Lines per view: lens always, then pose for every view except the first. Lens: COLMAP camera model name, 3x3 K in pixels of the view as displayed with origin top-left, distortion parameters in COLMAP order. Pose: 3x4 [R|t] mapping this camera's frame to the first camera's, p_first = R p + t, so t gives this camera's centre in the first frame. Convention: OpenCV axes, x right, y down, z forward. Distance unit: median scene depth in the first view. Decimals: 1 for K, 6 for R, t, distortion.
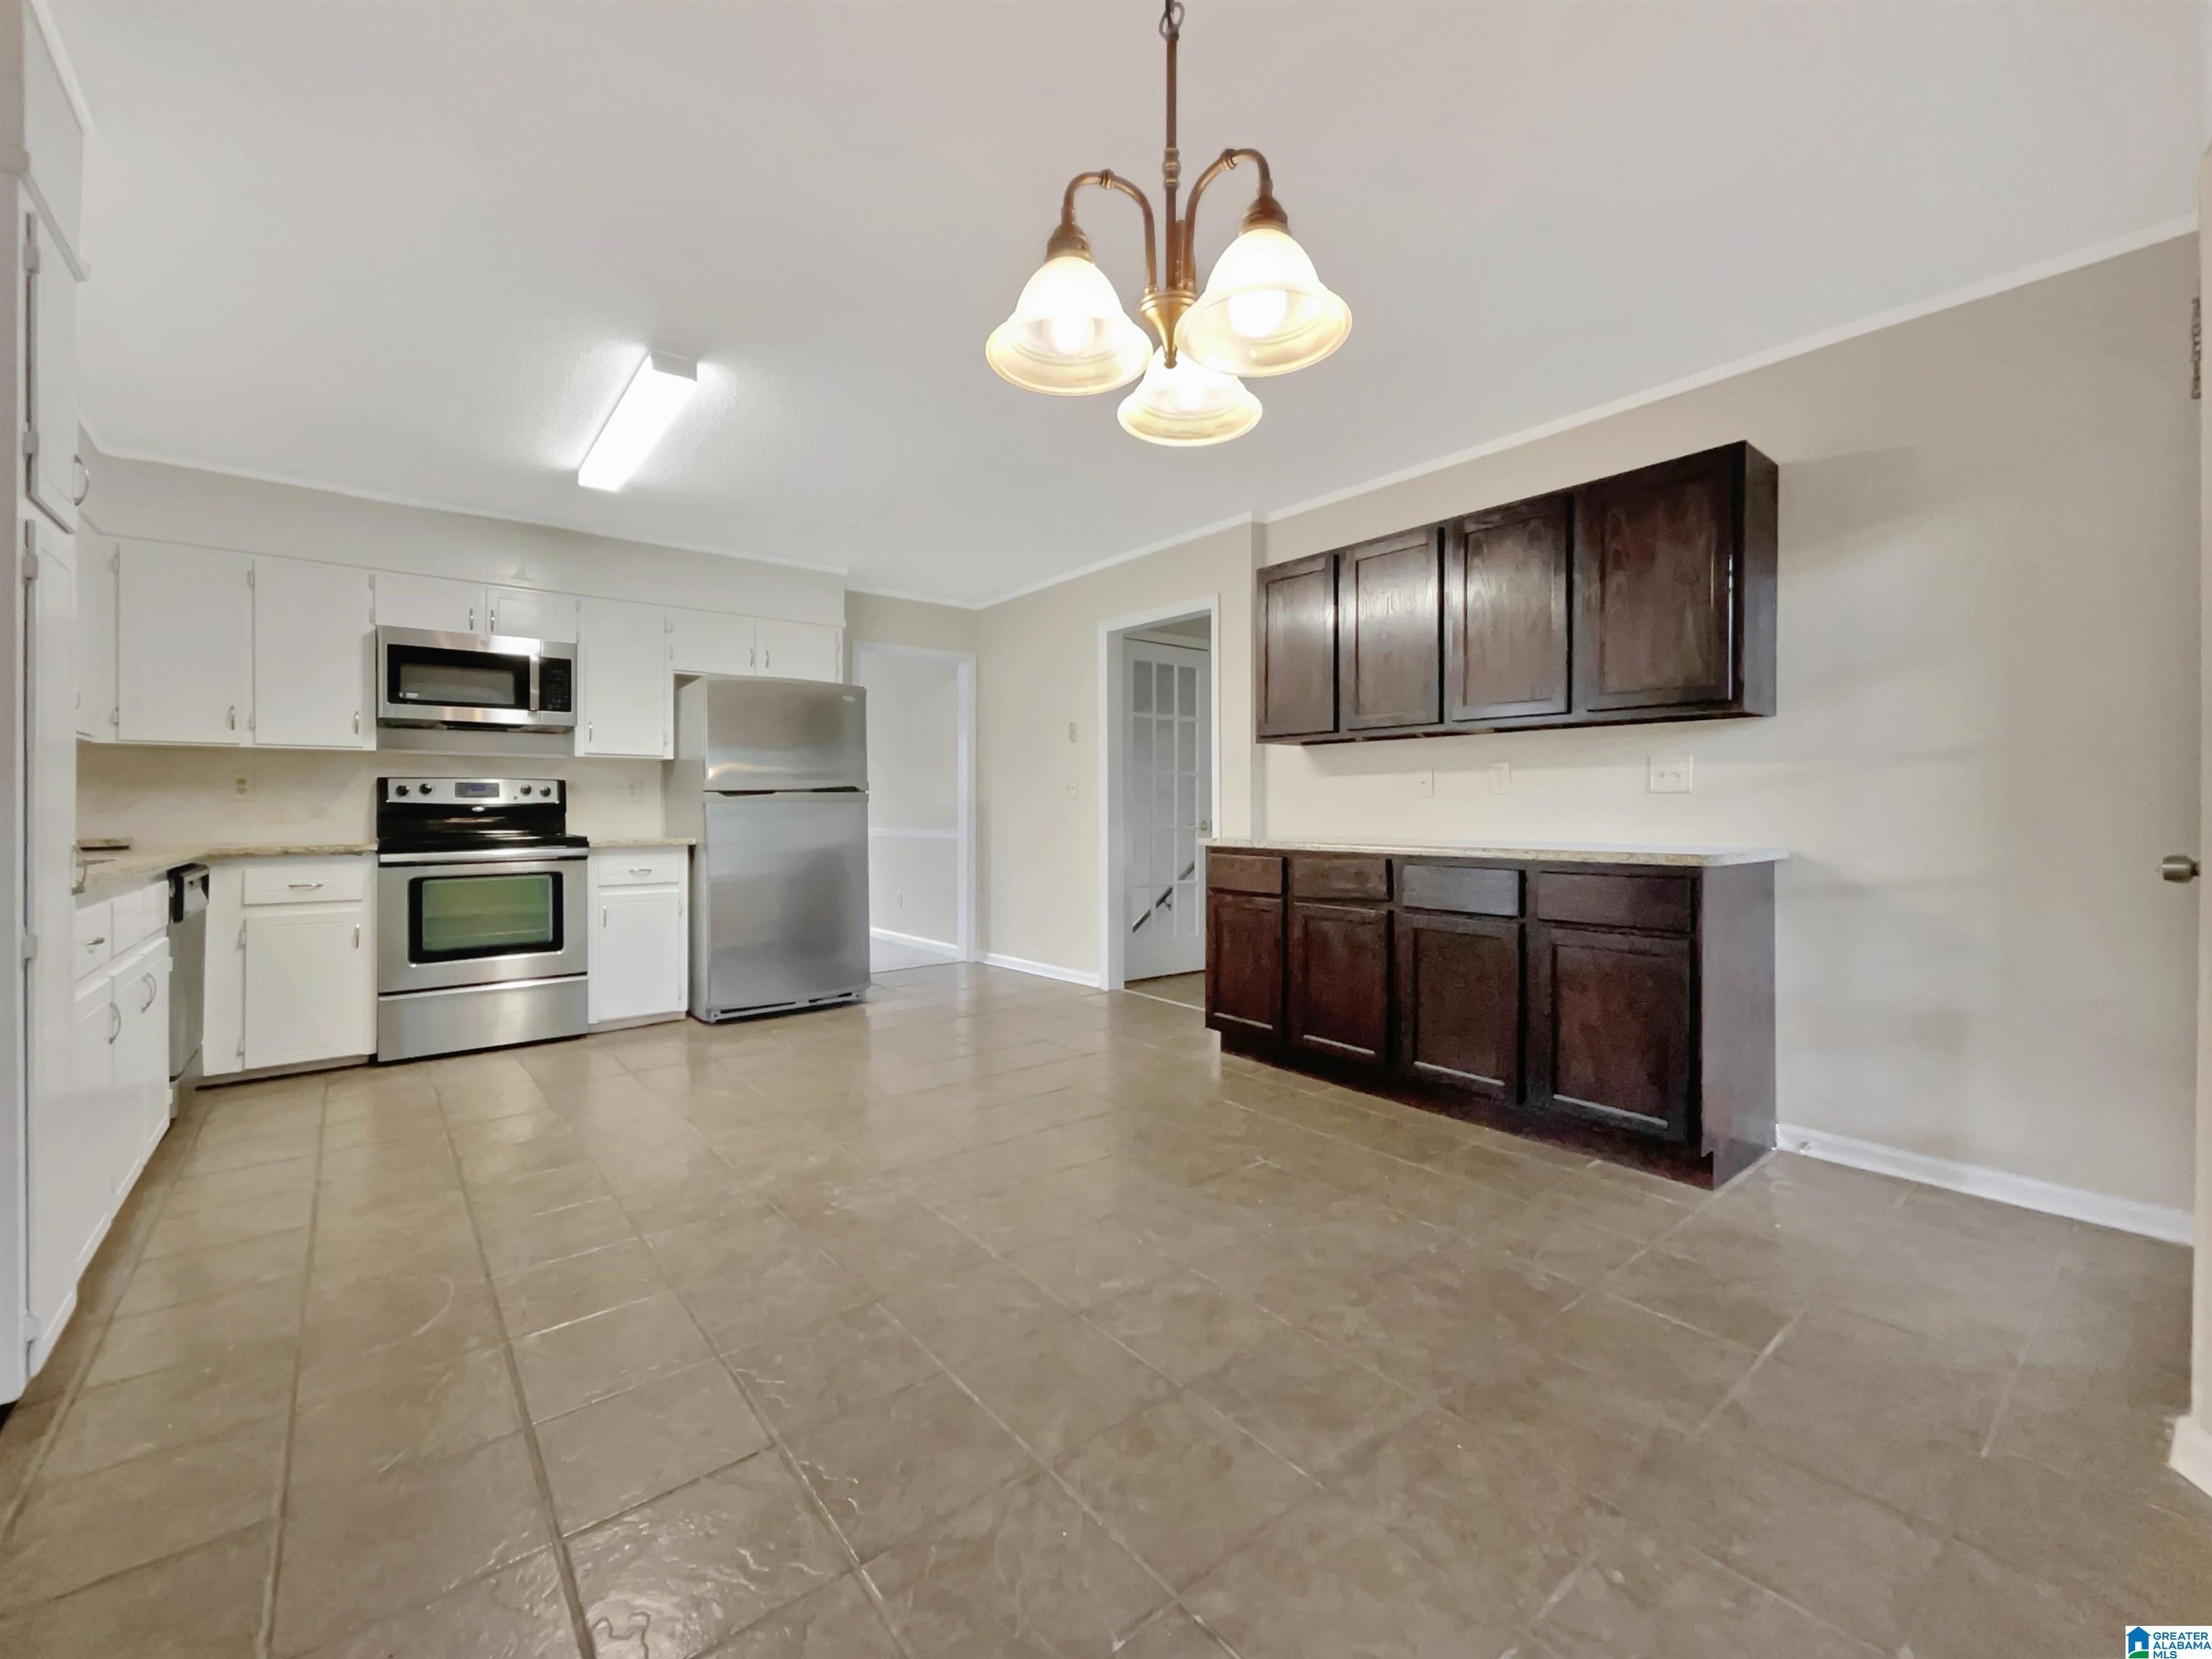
lens RADIAL K [[942.3, 0, 1104.5], [0, 942.3, 823.8], [0, 0, 1]] dist [-0.000863, -0.000159]
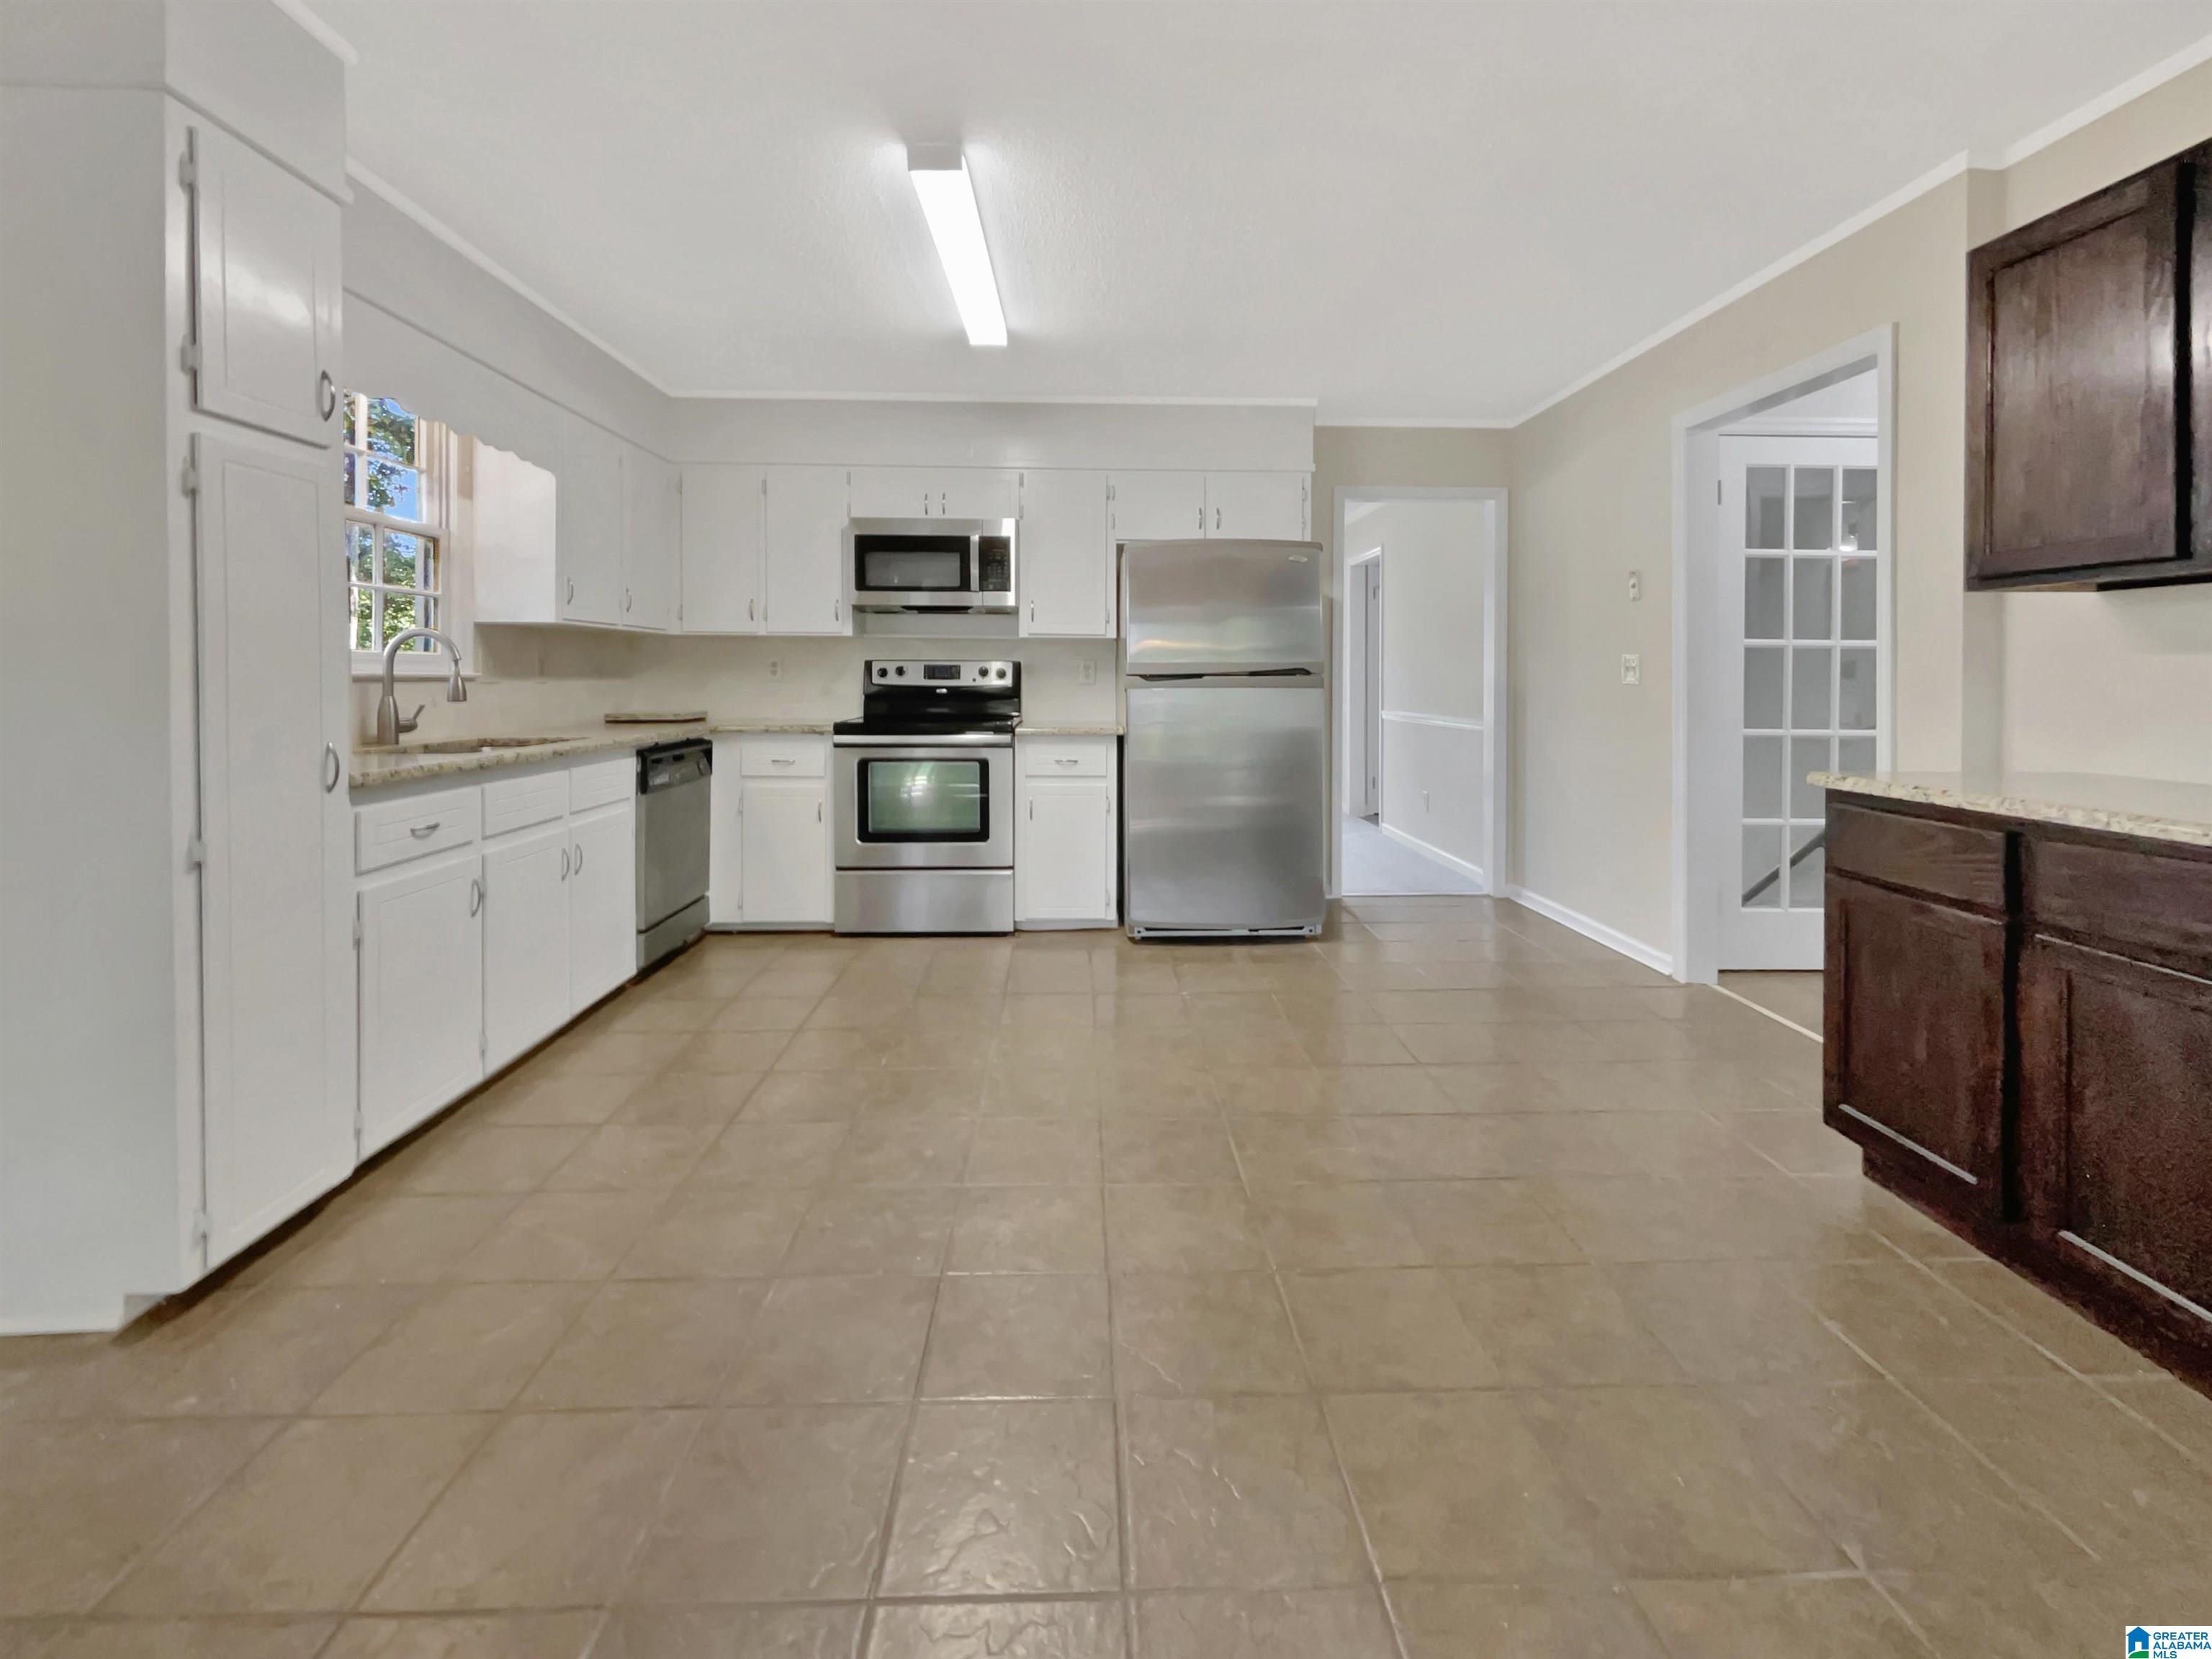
lens RADIAL K [[957.0, 0, 1109.2], [0, 957.0, 680.5], [0, 0, 1]] dist [0.001516, -0.000029]
pose [[0.804057, 0.010618, -0.594457, 0.093457], [-0.018742, 0.999796, -0.007493, -0.022947], [0.594256, 0.017166, 0.804092, 0.288449]]
